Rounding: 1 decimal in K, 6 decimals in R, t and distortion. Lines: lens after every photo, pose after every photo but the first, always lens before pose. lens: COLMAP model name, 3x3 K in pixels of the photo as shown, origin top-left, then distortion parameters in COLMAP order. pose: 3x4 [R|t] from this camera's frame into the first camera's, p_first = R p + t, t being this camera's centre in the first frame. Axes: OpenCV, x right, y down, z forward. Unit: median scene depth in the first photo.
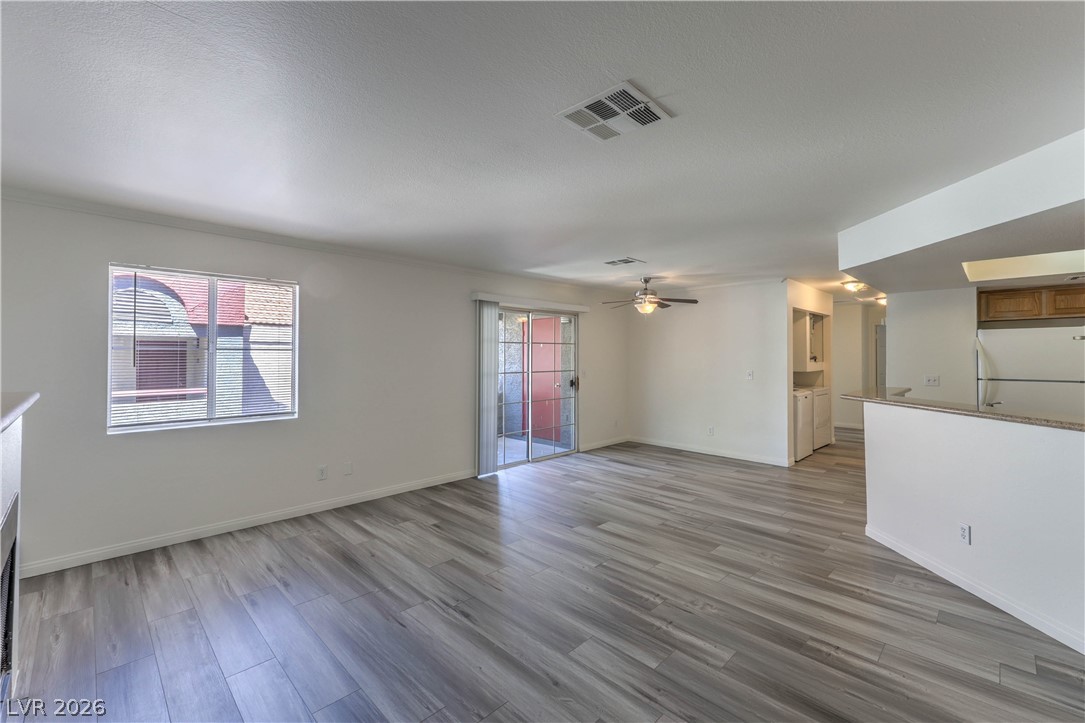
lens RADIAL K [[455.7, 0, 554.4], [0, 455.7, 355.9], [0, 0, 1]] dist [0.002908, 0.000144]
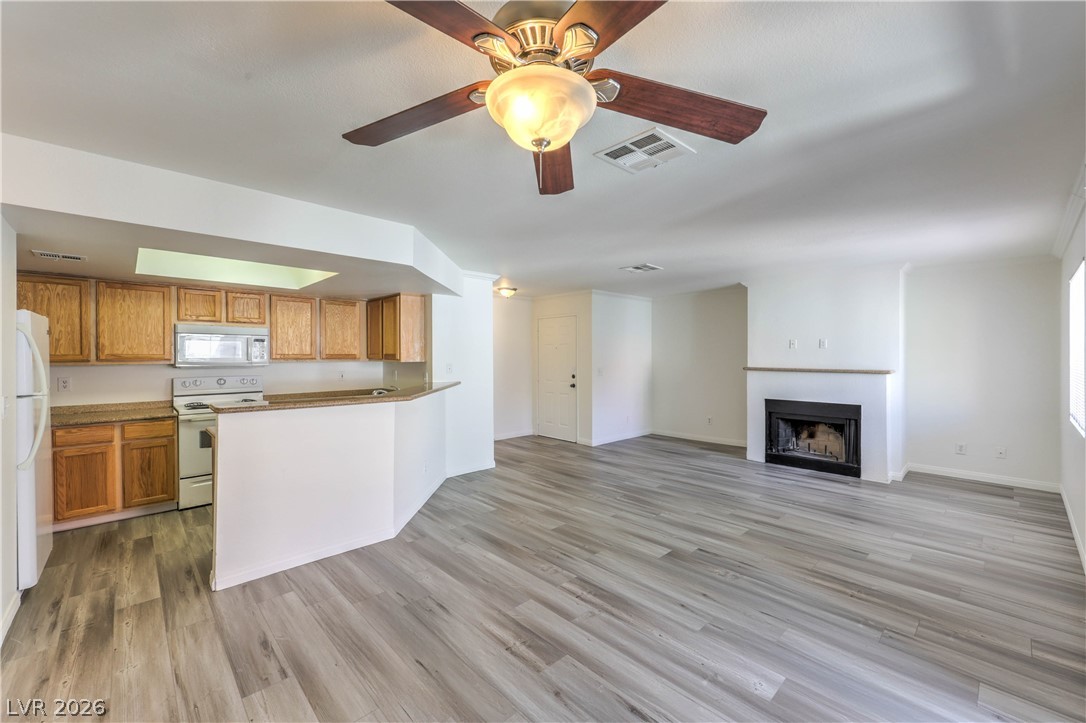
lens RADIAL K [[436.6, 0, 548.9], [0, 436.6, 359.1], [0, 0, 1]] dist [0.004127, 0.000134]
pose [[-0.999144, 0.002811, 0.041265, 0.276114], [0.003058, 0.999978, 0.005942, 0.000880], [-0.041247, 0.006063, -0.999131, 1.742089]]
